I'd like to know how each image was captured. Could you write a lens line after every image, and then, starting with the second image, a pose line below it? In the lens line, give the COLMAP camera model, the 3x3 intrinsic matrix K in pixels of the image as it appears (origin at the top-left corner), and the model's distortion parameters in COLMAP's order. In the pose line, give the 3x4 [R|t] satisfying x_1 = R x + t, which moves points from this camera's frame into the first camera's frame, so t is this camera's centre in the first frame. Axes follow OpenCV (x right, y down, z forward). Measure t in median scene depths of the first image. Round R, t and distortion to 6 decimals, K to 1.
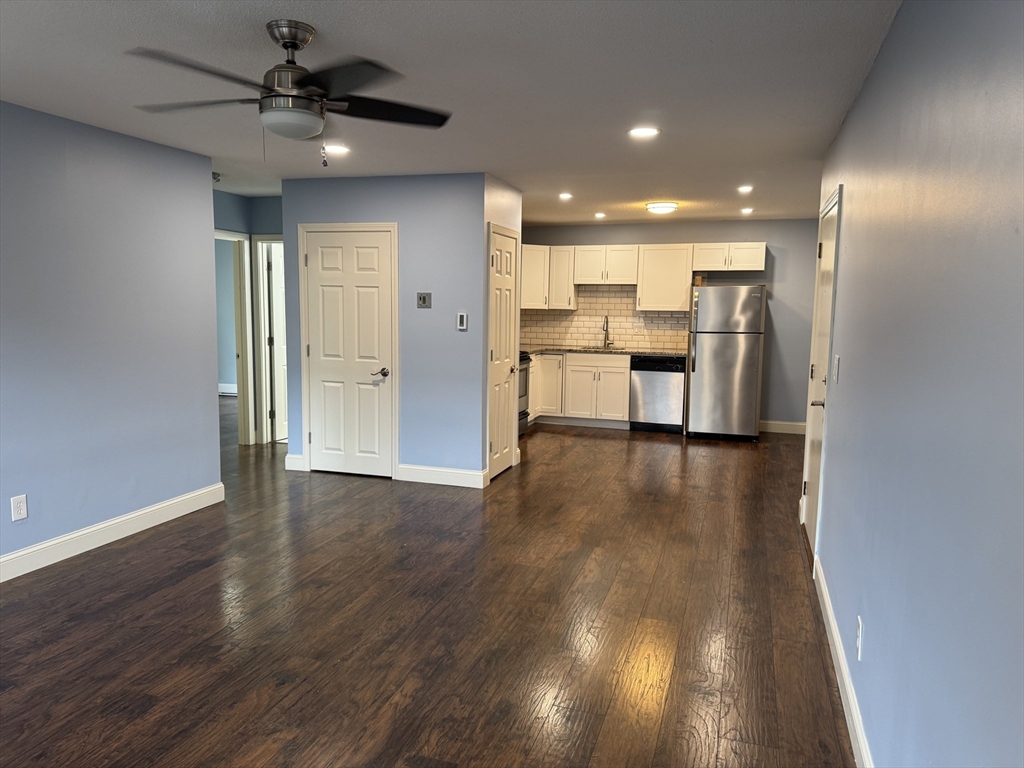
lens RADIAL K [[714.3, 0, 512.0], [0, 714.3, 384.0], [0, 0, 1]] dist [0.100553, -0.144535]
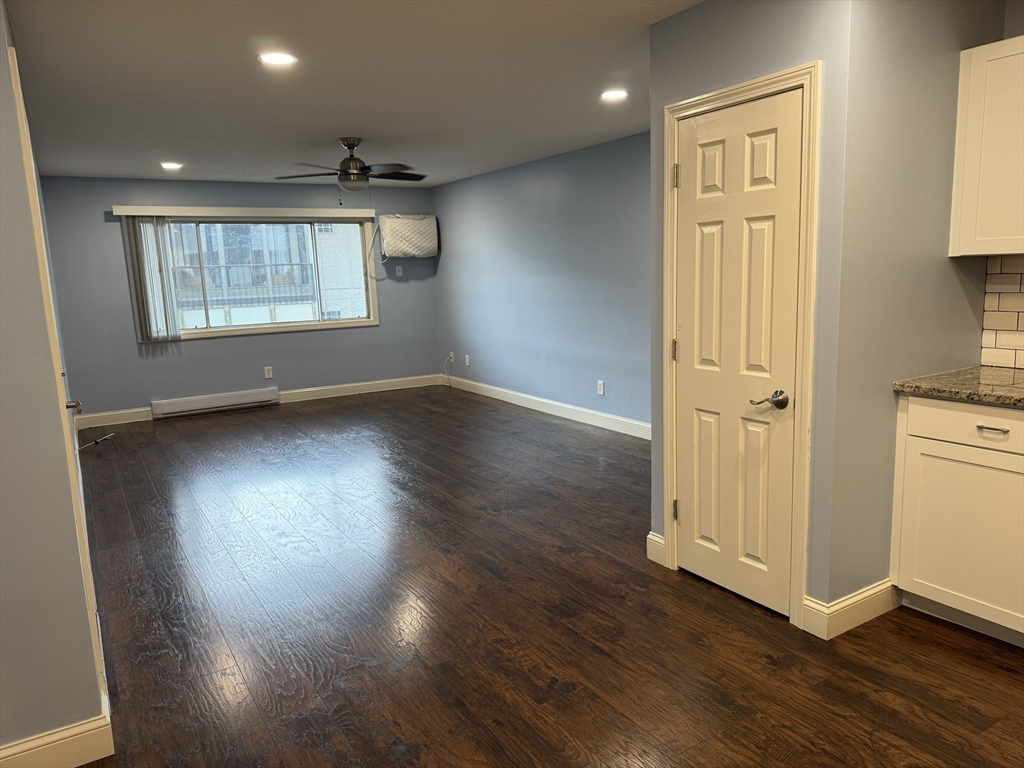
lens RADIAL K [[719.4, 0, 512.0], [0, 719.4, 384.0], [0, 0, 1]] dist [0.053372, -0.061241]
pose [[-0.646357, 0.125876, -0.752581, 0.334598], [-0.062333, 0.974292, 0.216495, -0.087892], [0.760485, 0.186843, -0.621894, 0.876434]]
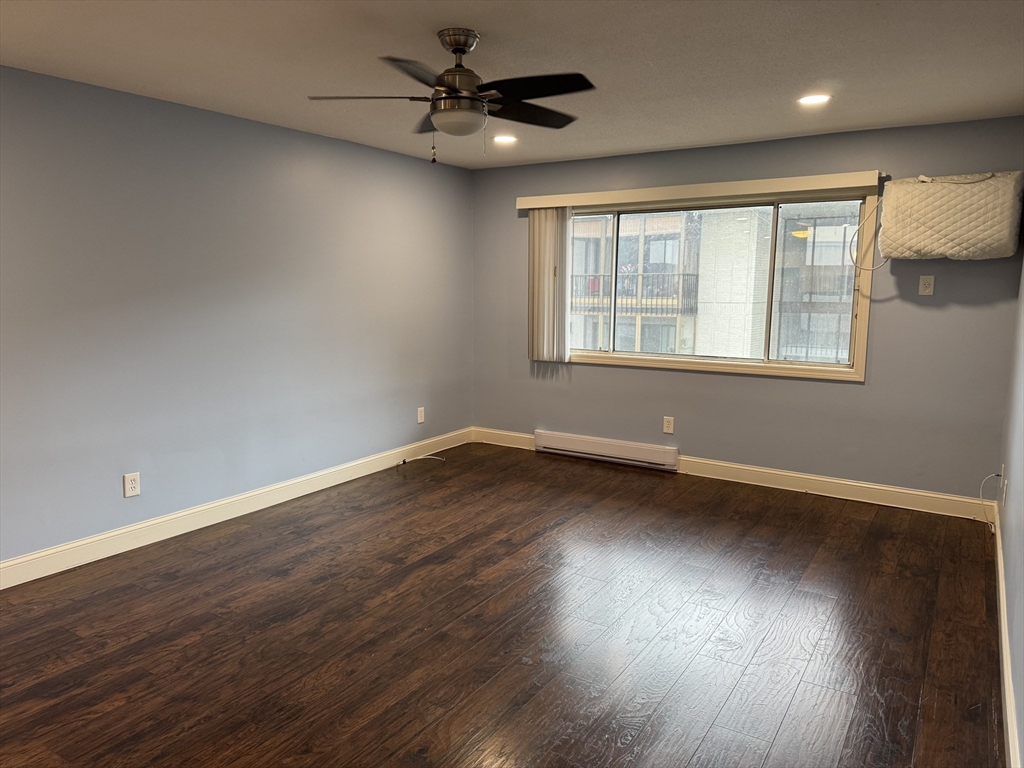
lens RADIAL K [[714.3, 0, 512.0], [0, 714.3, 384.0], [0, 0, 1]] dist [0.100553, -0.144535]
pose [[-0.968022, -0.056652, 0.244386, -0.214961], [0.006972, 0.967715, 0.251949, -0.078912], [-0.250769, 0.245596, -0.936374, 0.673084]]
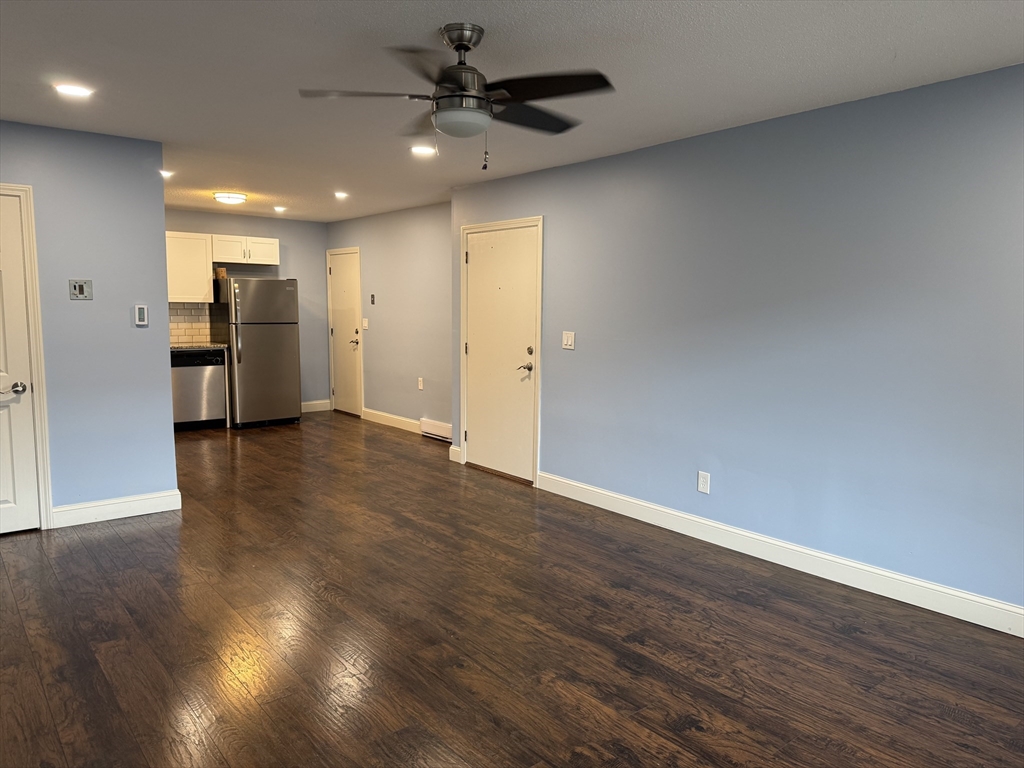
lens RADIAL K [[714.3, 0, 512.0], [0, 714.3, 384.0], [0, 0, 1]] dist [0.100553, -0.144535]
pose [[0.541221, -0.103604, 0.834474, -0.373092], [0.094923, 0.993565, 0.061790, -0.013382], [-0.835506, 0.045769, 0.547572, 0.123534]]
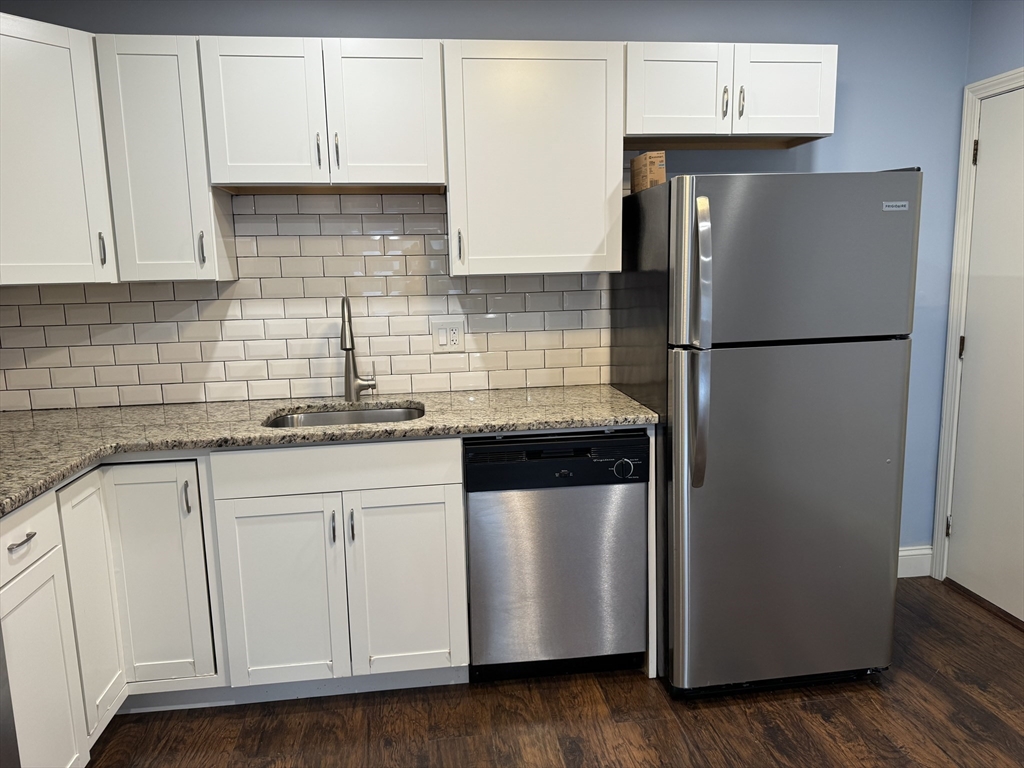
lens RADIAL K [[714.3, 0, 512.0], [0, 714.3, 384.0], [0, 0, 1]] dist [0.100553, -0.144535]
pose [[0.900592, -0.104101, 0.422015, 0.069148], [0.086099, 0.994383, 0.061551, -0.076593], [-0.426052, -0.019097, 0.904497, 0.746171]]
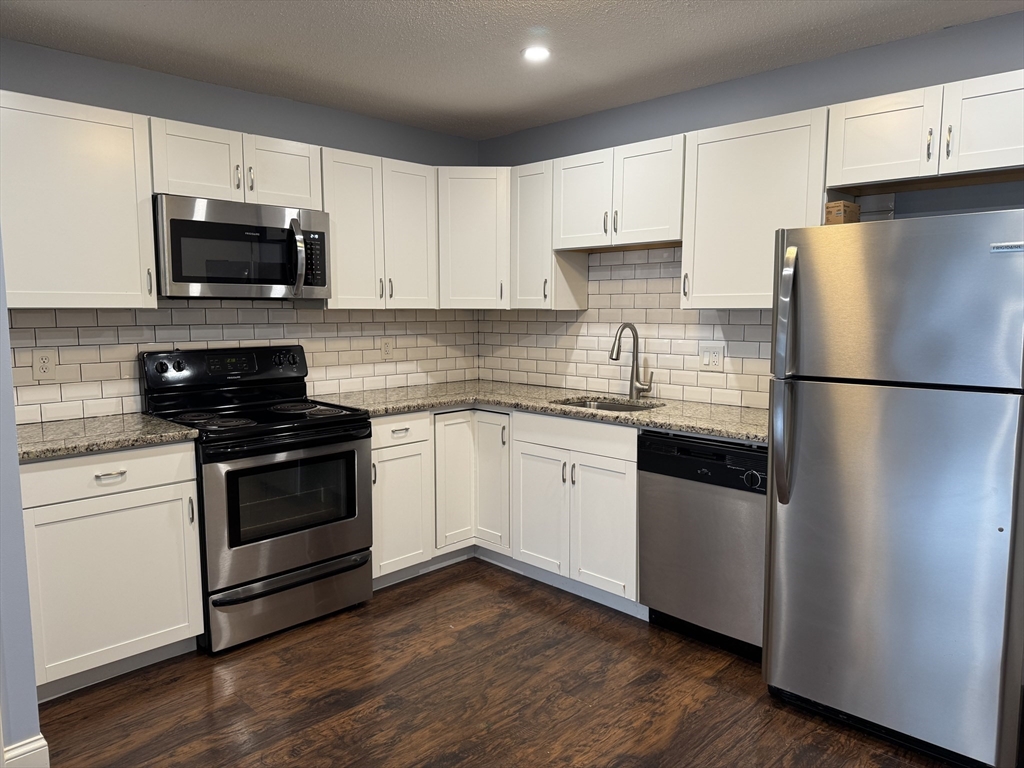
lens RADIAL K [[714.3, 0, 512.0], [0, 714.3, 384.0], [0, 0, 1]] dist [0.100553, -0.144535]
pose [[0.895421, 0.030977, -0.444141, 0.272819], [-0.034757, 0.999396, -0.000369, -0.061323], [0.443861, 0.015767, 0.895957, 0.638397]]
